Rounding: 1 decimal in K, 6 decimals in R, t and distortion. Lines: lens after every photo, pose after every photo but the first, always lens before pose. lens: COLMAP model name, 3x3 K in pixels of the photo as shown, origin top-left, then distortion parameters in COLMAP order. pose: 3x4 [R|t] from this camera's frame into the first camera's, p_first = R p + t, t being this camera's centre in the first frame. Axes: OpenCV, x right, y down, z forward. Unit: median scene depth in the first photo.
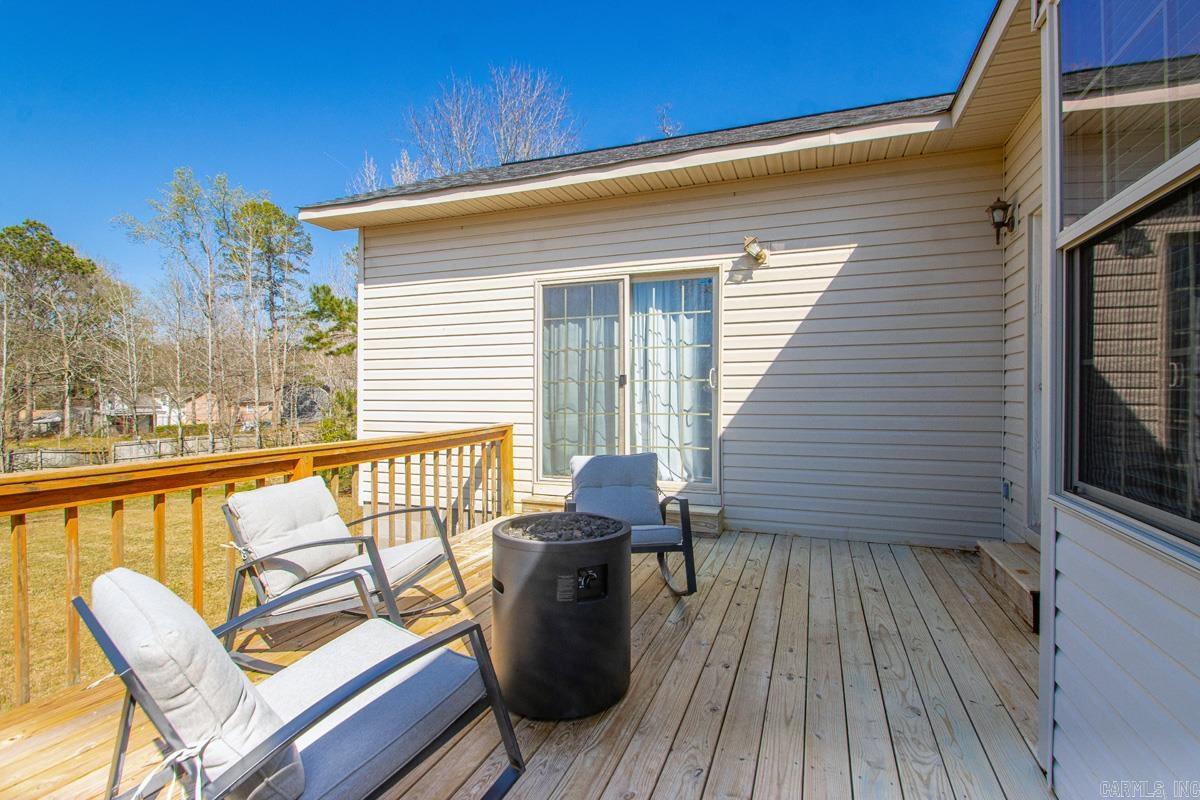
lens RADIAL K [[556.3, 0, 601.5], [0, 556.3, 392.3], [0, 0, 1]] dist [0.010127, -0.014166]
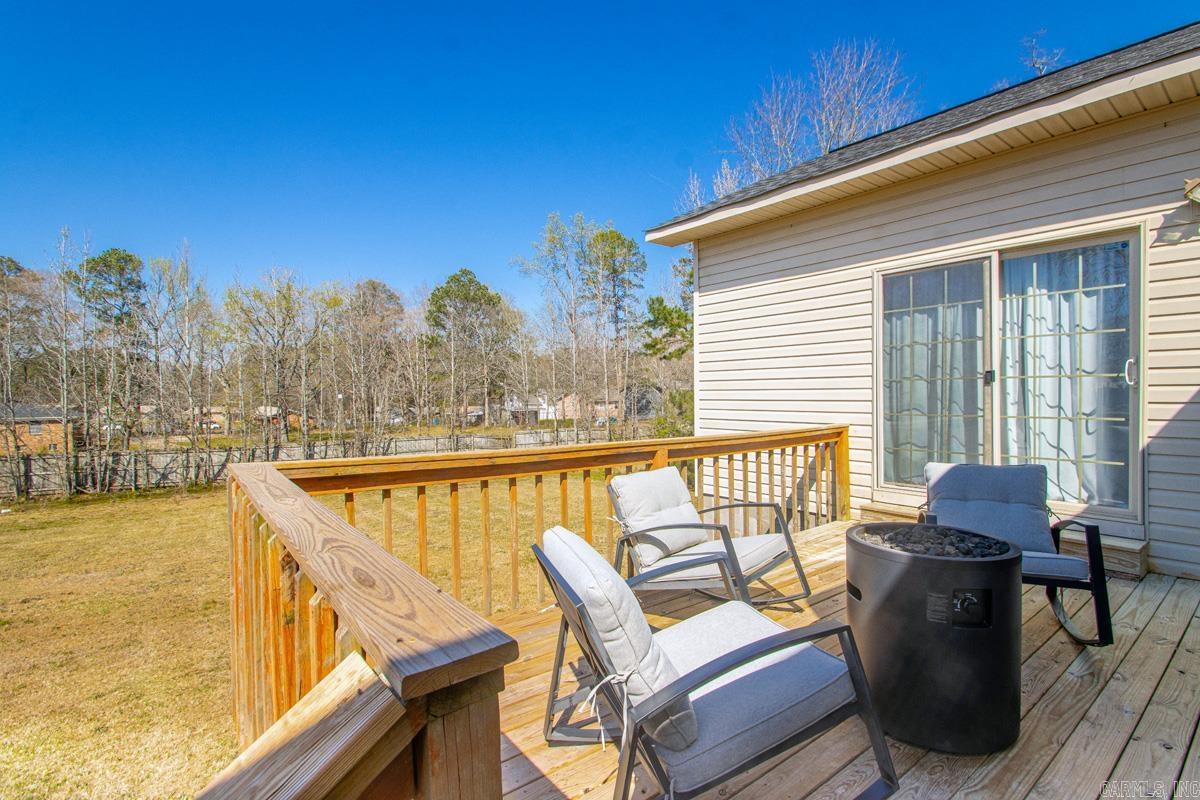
lens RADIAL K [[554.3, 0, 612.0], [0, 554.3, 398.7], [0, 0, 1]] dist [0.011575, -0.014029]
pose [[0.859351, 0.001709, -0.511384, -0.022152], [0.004184, 0.999937, 0.010372, 0.000020], [0.511370, -0.011052, 0.859290, -0.017216]]
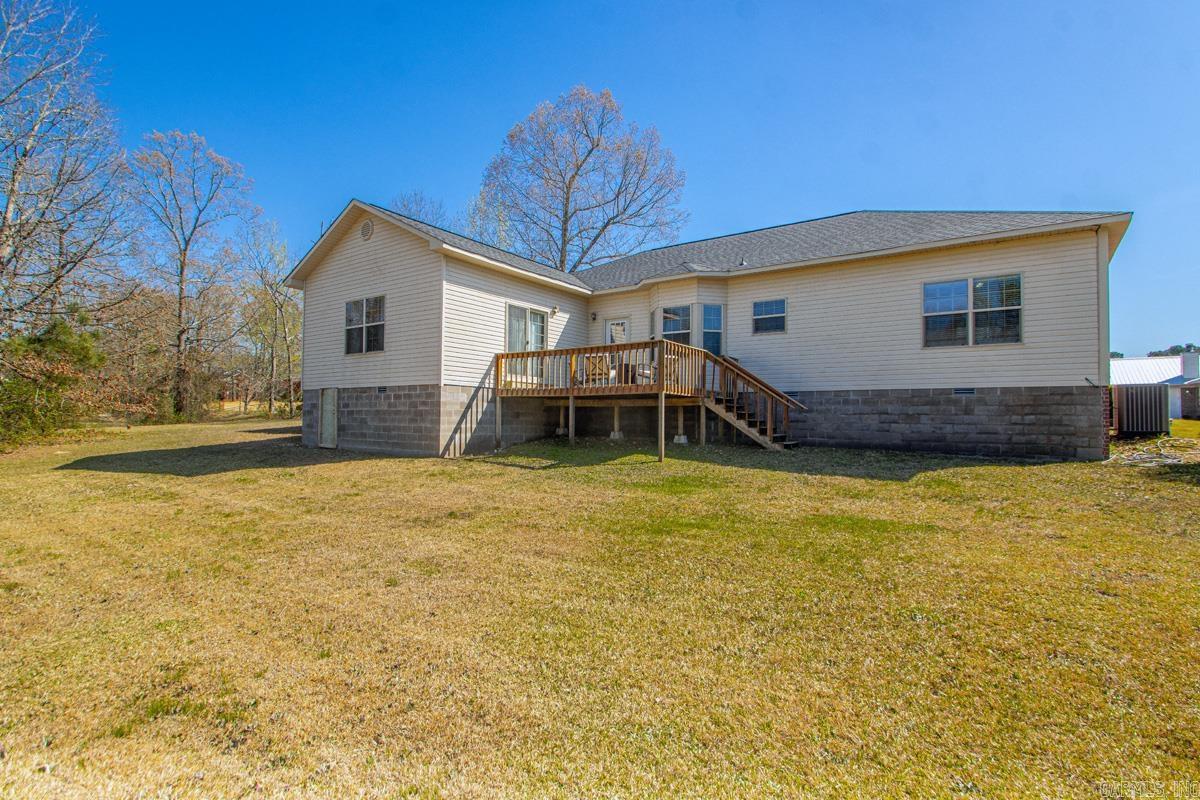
lens RADIAL K [[554.3, 0, 612.0], [0, 554.3, 398.7], [0, 0, 1]] dist [0.011575, -0.014029]
pose [[0.228182, 0.033586, 0.973039, -2.660853], [-0.003692, 0.999428, -0.033631, 0.365674], [-0.973611, 0.004081, 0.228176, -0.111097]]
